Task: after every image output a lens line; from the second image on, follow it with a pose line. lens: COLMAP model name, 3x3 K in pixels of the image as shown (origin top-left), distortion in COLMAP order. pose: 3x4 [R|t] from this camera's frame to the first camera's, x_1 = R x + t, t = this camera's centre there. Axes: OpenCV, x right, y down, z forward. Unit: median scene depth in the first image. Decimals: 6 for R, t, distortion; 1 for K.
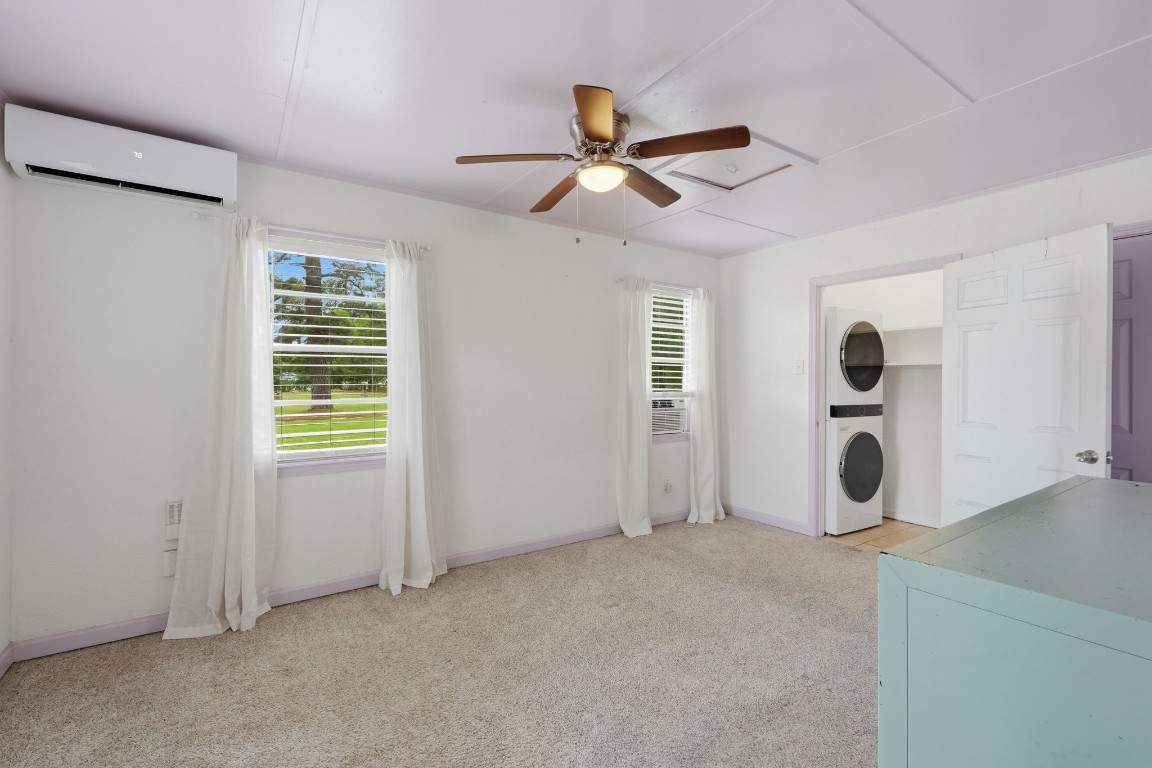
lens RADIAL K [[500.3, 0, 577.7], [0, 500.3, 377.6], [0, 0, 1]] dist [0.000232, -0.000147]
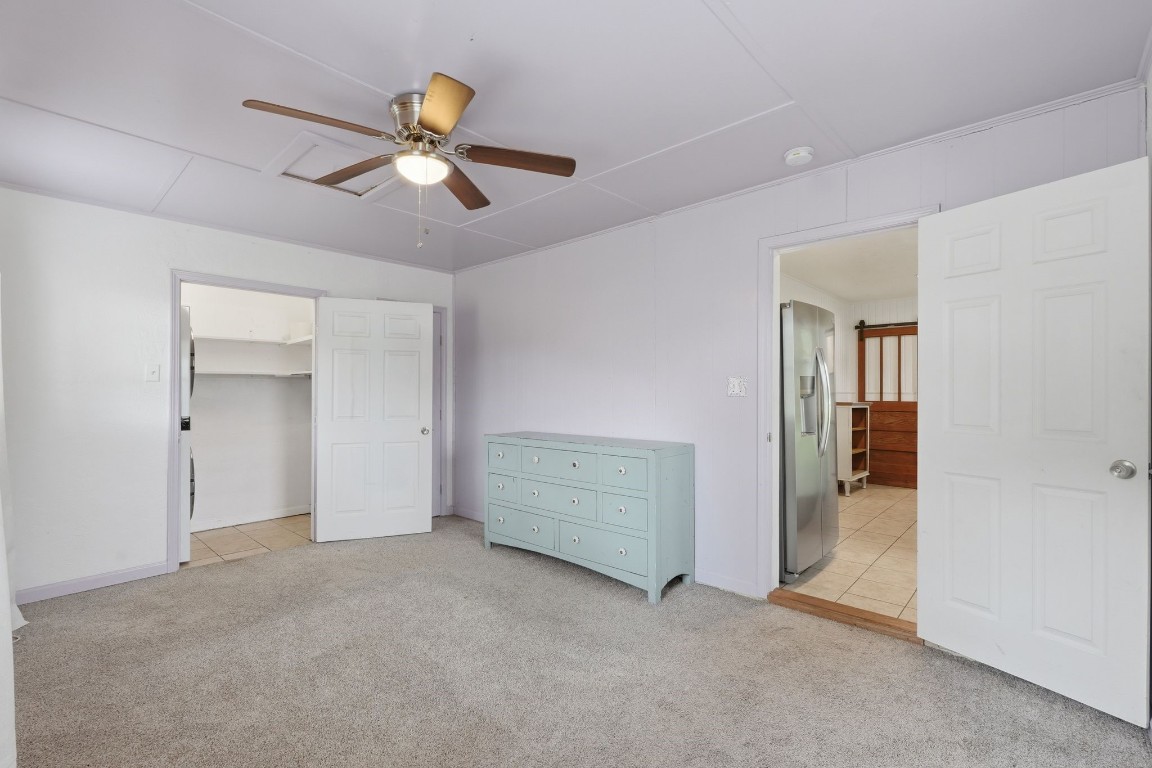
lens RADIAL K [[507.9, 0, 570.6], [0, 507.9, 383.9], [0, 0, 1]] dist [0.002325, -0.000254]
pose [[-0.215730, 0.009706, 0.976405, -0.637725], [-0.003025, 0.999939, -0.010608, 0.005112], [-0.976448, -0.005242, -0.215687, 0.642256]]
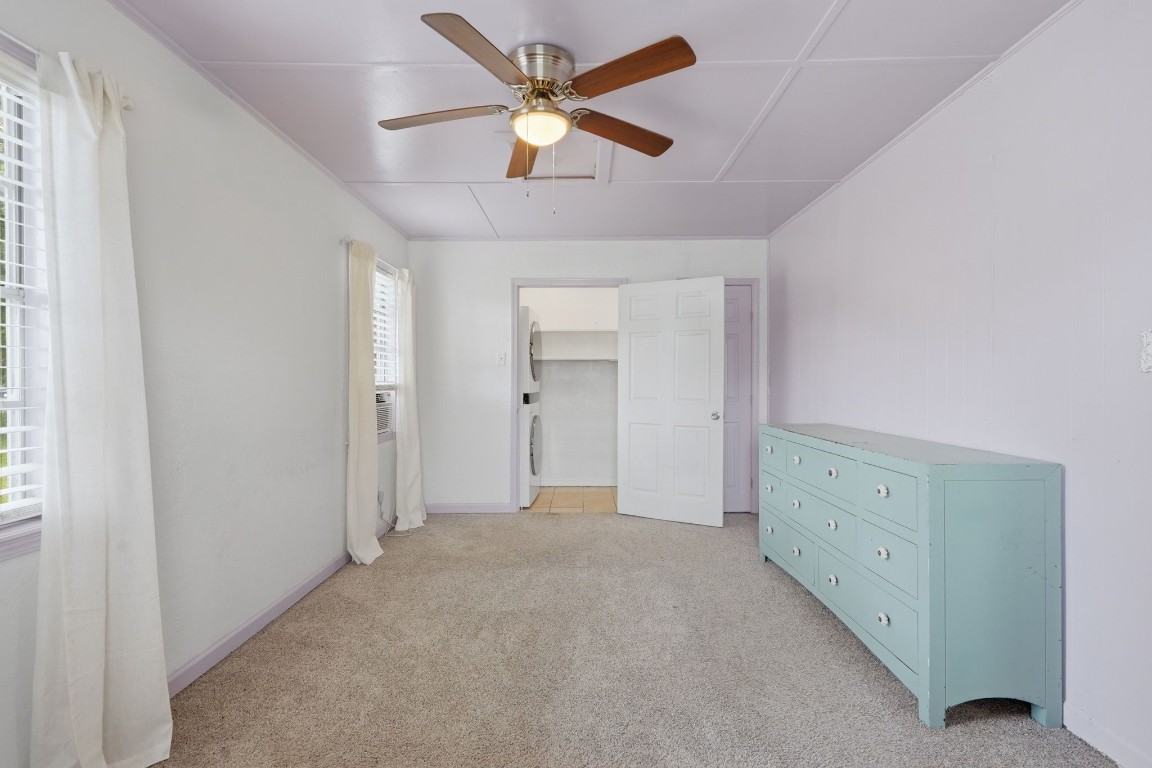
lens RADIAL K [[500.3, 0, 577.7], [0, 500.3, 377.6], [0, 0, 1]] dist [0.000232, -0.000147]
pose [[0.573378, -0.002377, 0.819287, -0.429175], [-0.000052, 0.999996, 0.002938, 0.019743], [-0.819291, -0.001727, 0.573376, 0.309997]]
